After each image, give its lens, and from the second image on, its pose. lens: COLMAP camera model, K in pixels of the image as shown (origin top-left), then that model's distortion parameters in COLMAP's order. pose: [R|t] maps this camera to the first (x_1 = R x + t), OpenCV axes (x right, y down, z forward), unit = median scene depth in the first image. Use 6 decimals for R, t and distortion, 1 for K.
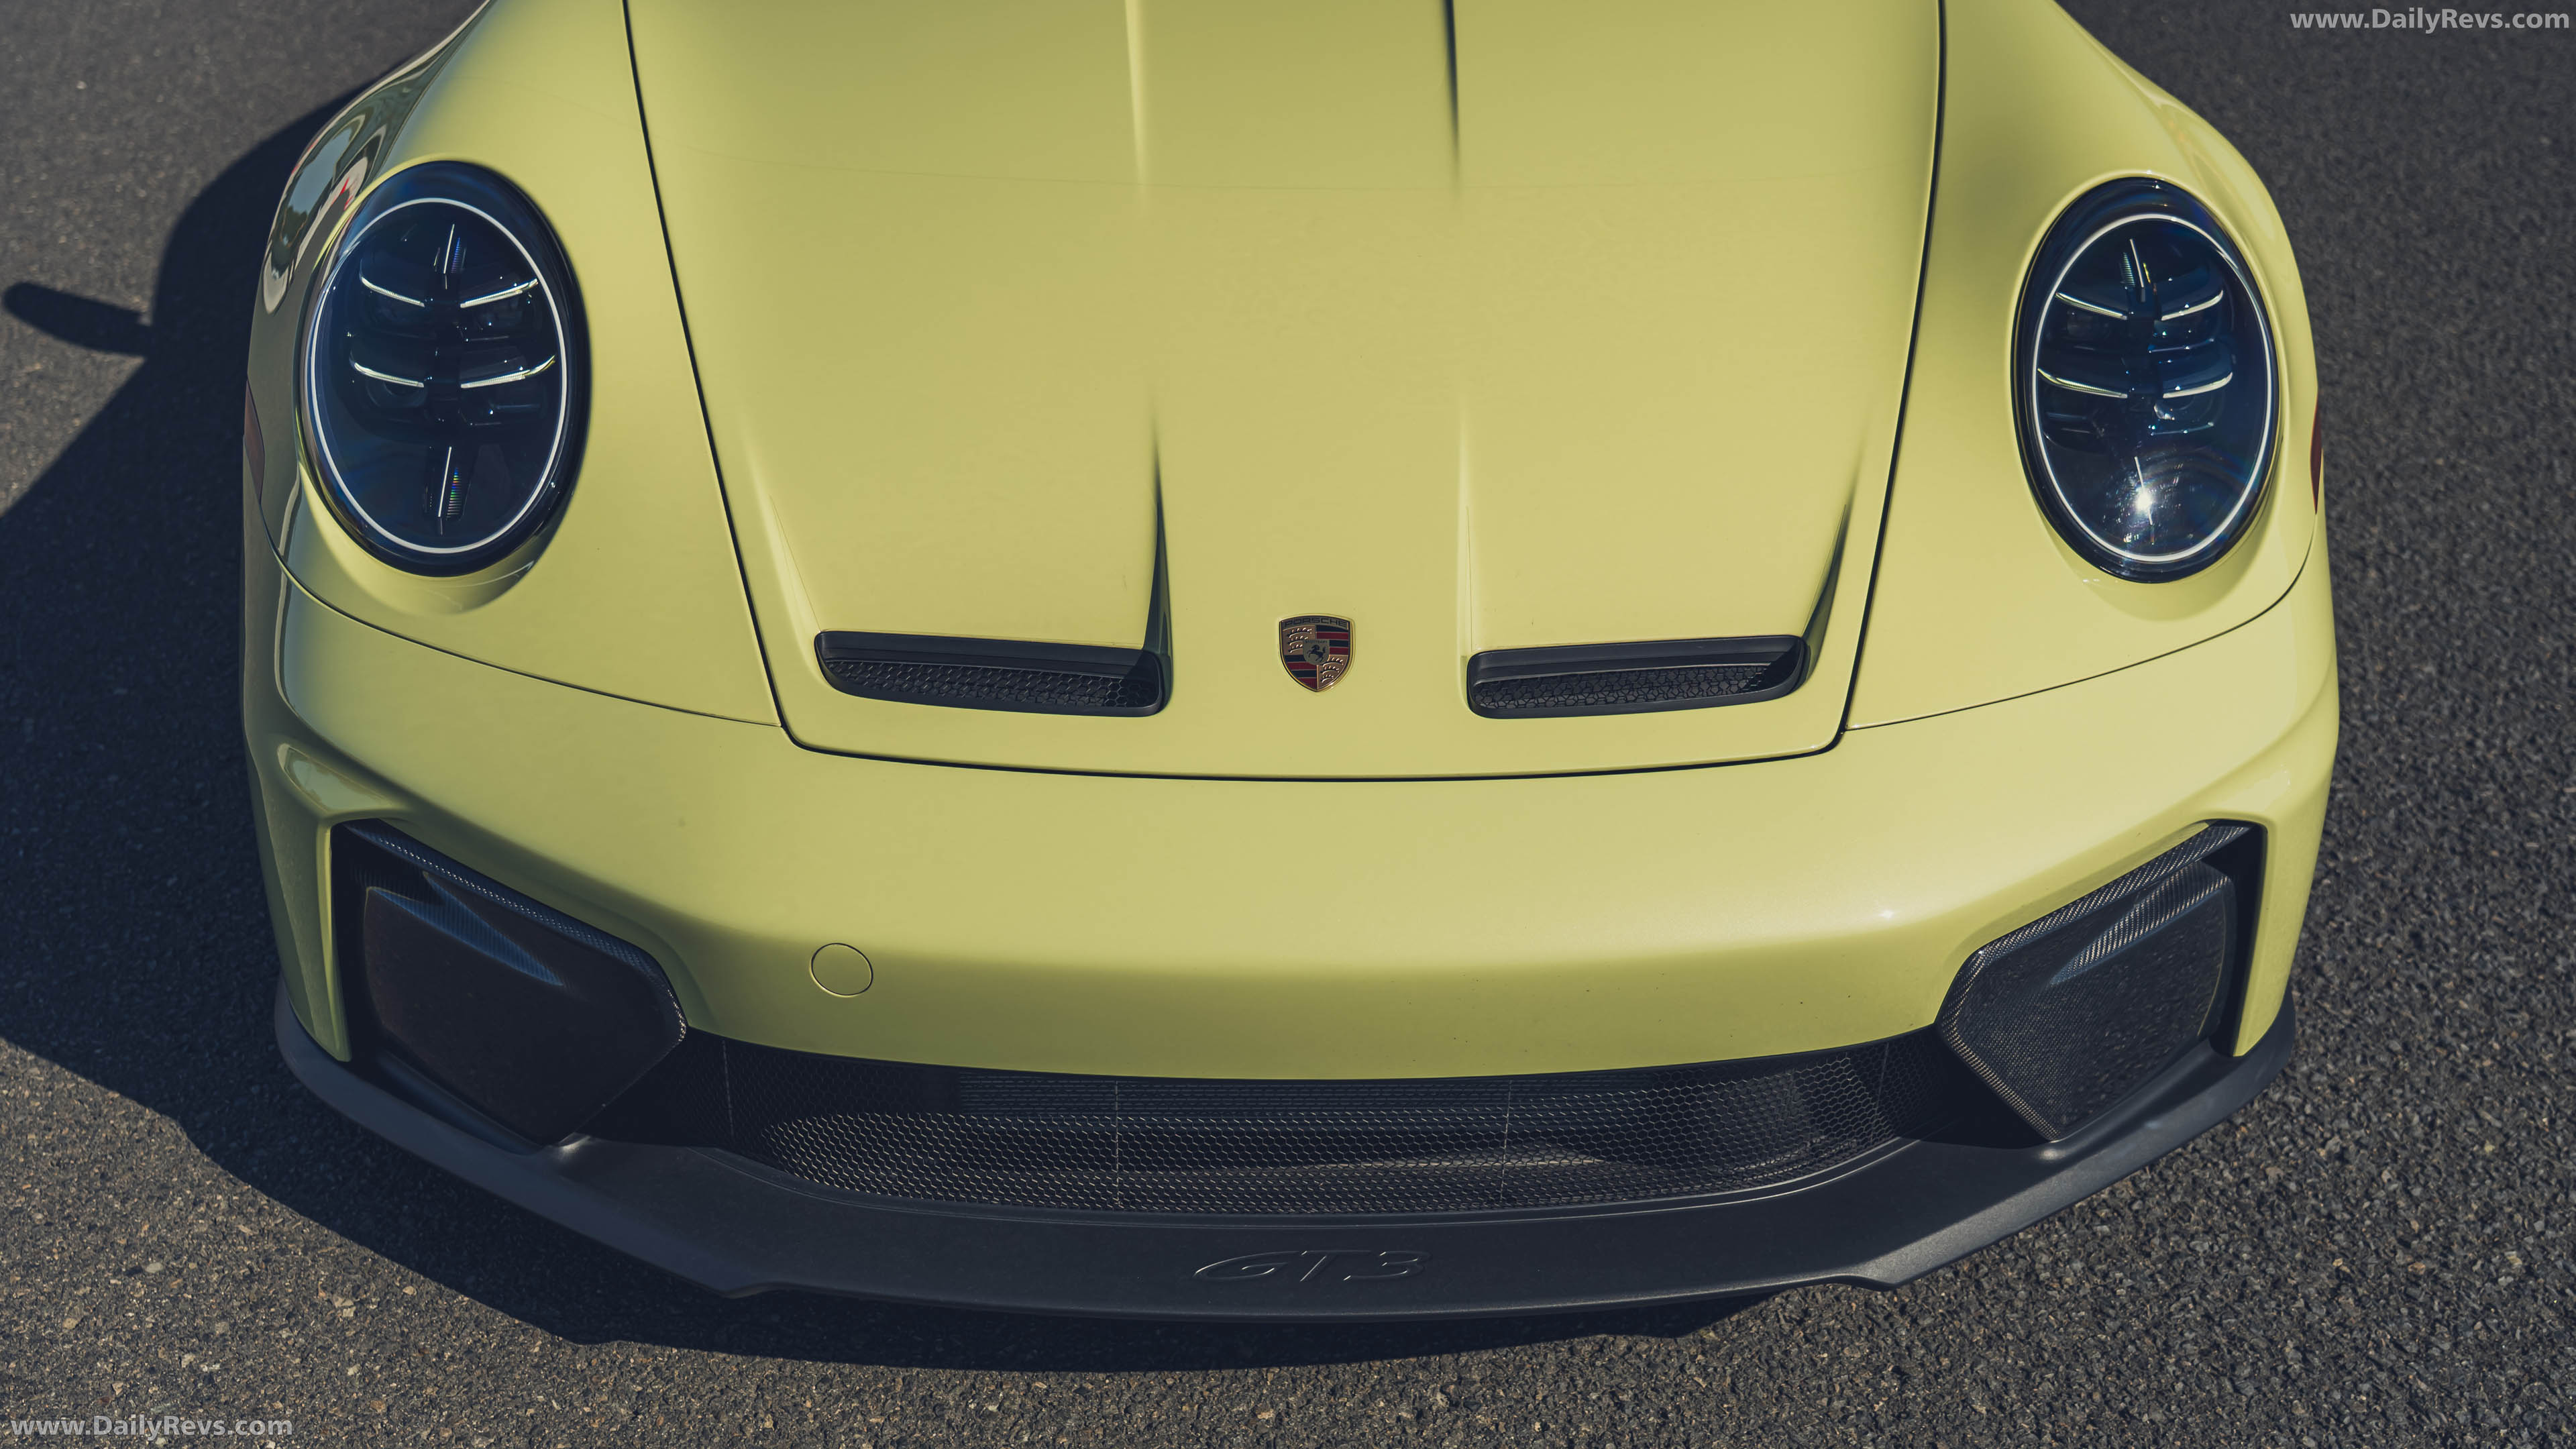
lens RADIAL K [[2681.4, 0, 1288.0], [0, 2681.4, 724.5], [0, 0, 1]] dist [0.006131, 0.013103]
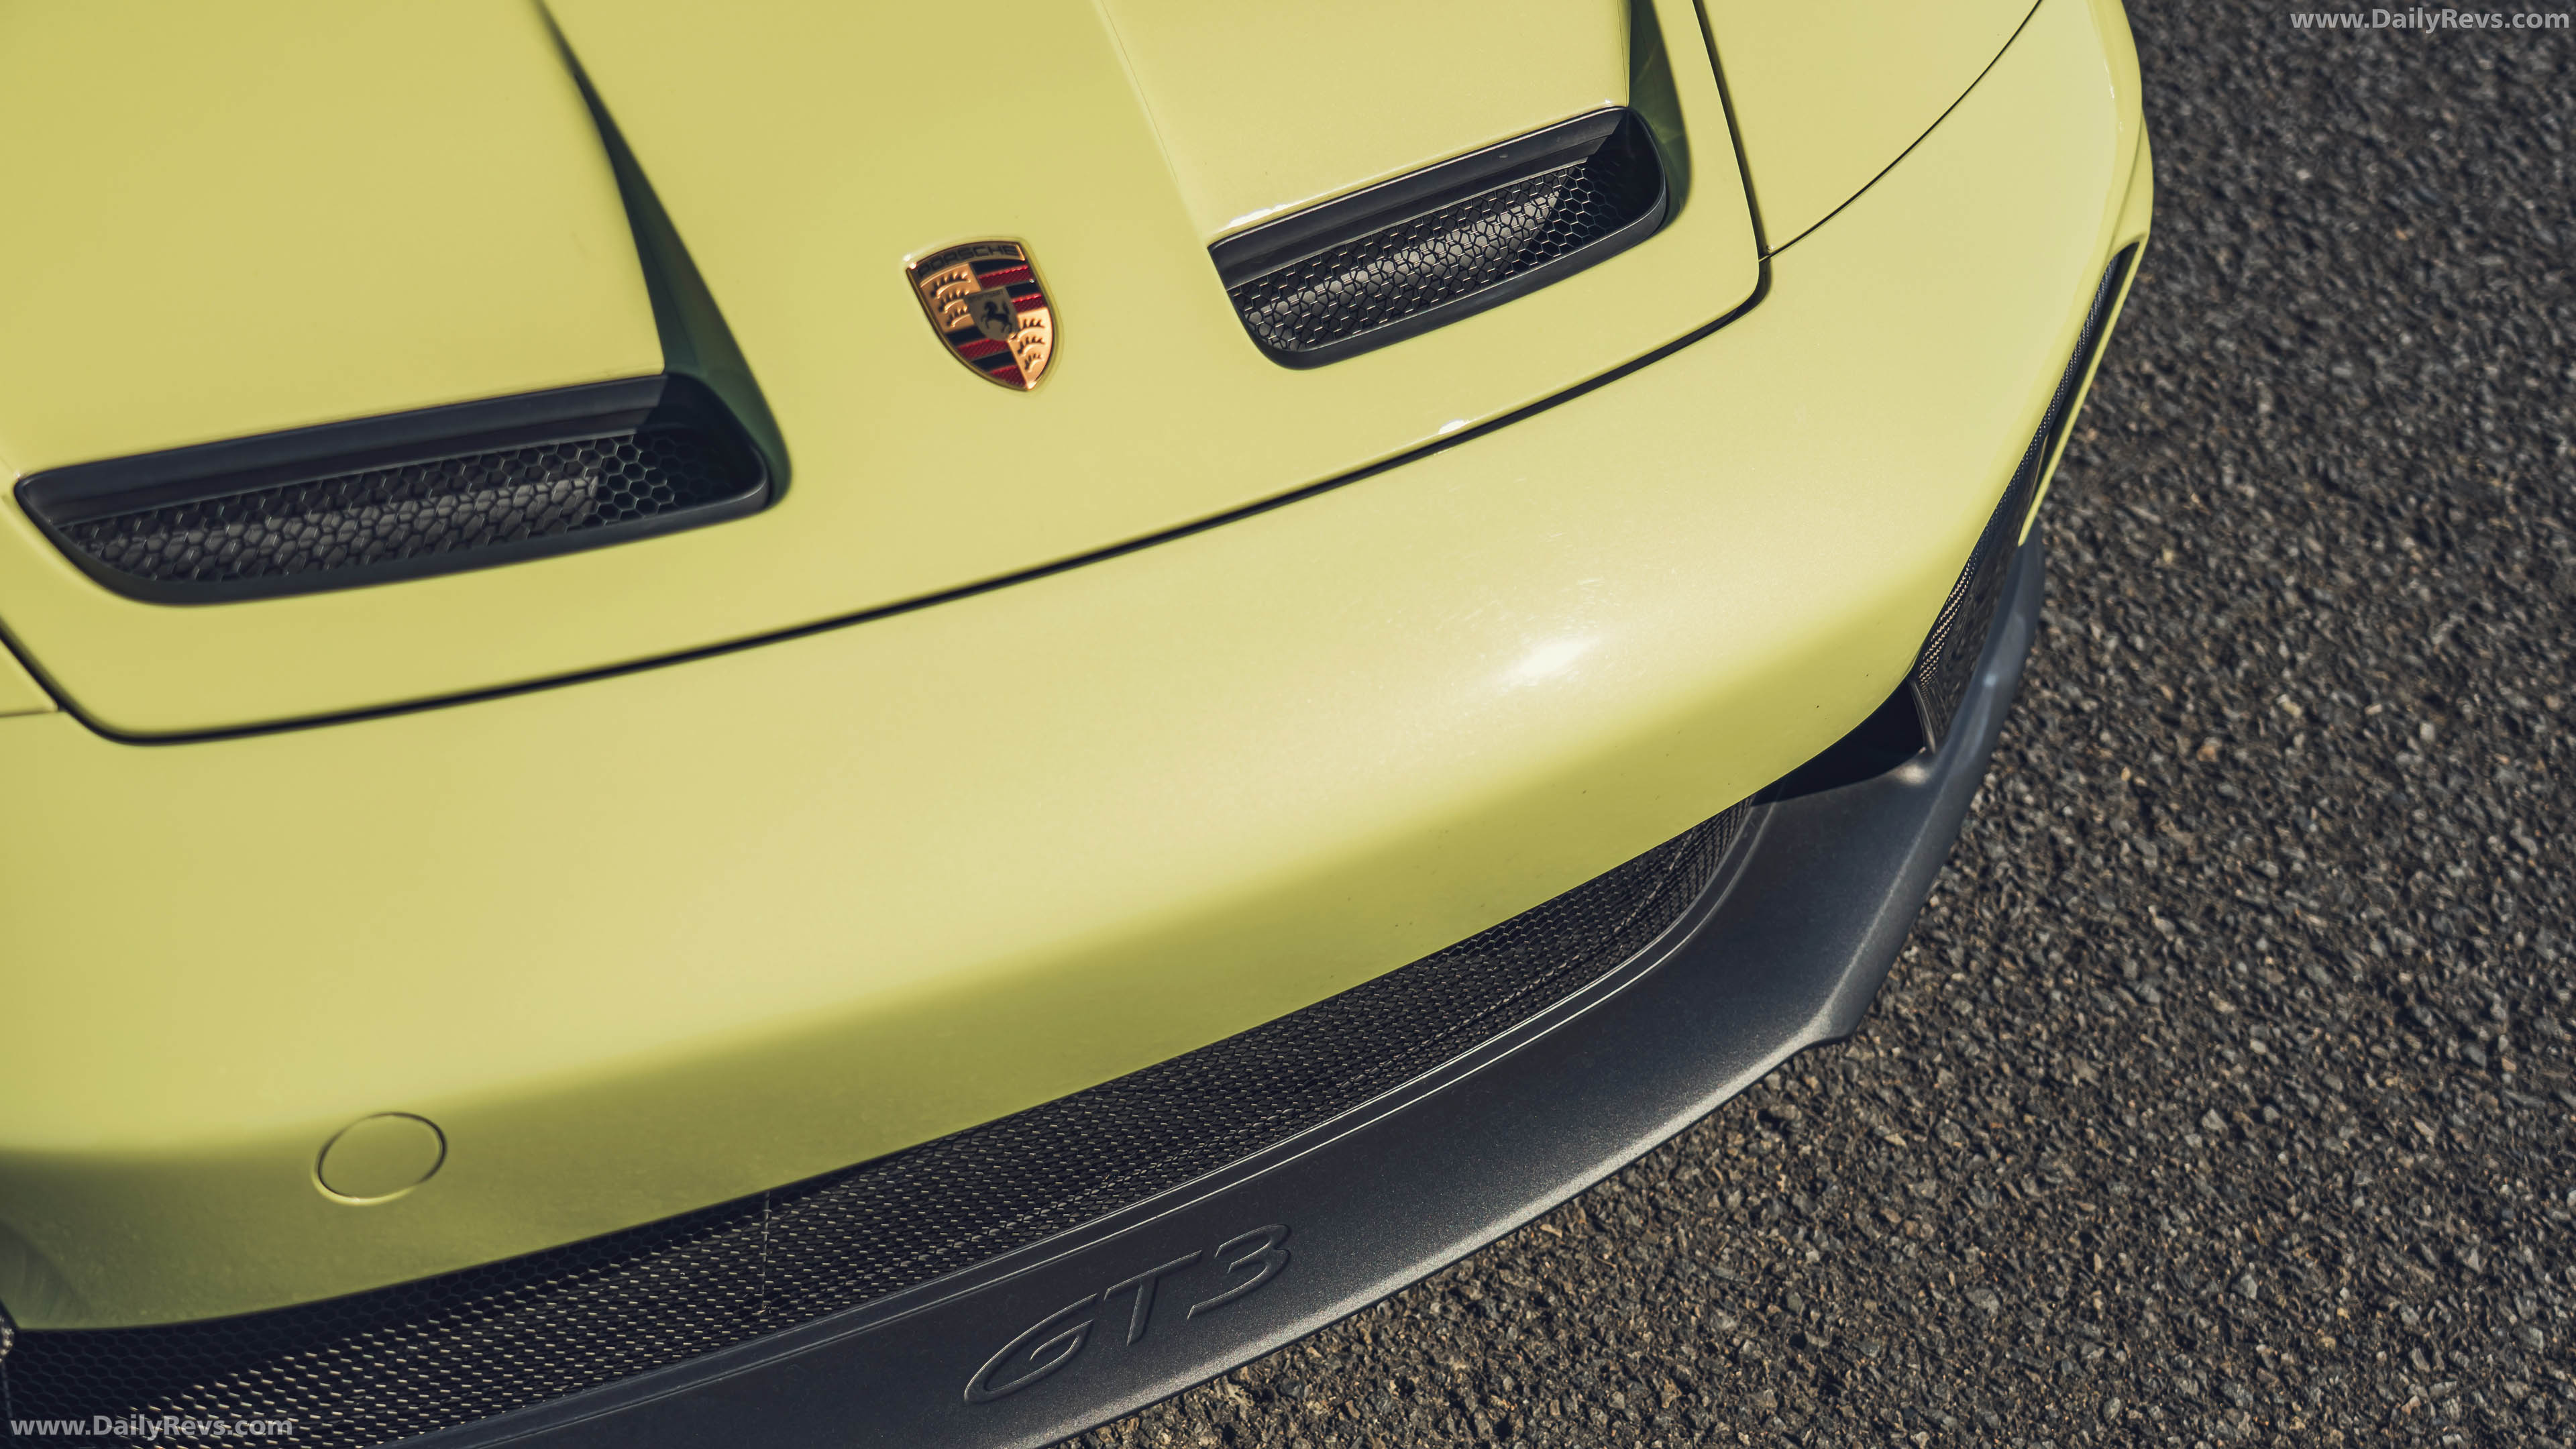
lens RADIAL K [[3351.6, 0, 1287.9], [0, 3351.6, 778.1], [0, 0, 1]] dist [0.019518, 0.012807]
pose [[0.863193, -0.268781, 0.427382, -0.233457], [0.151444, 0.945374, 0.288674, -0.115214], [-0.481626, -0.184456, 0.856745, 0.336478]]
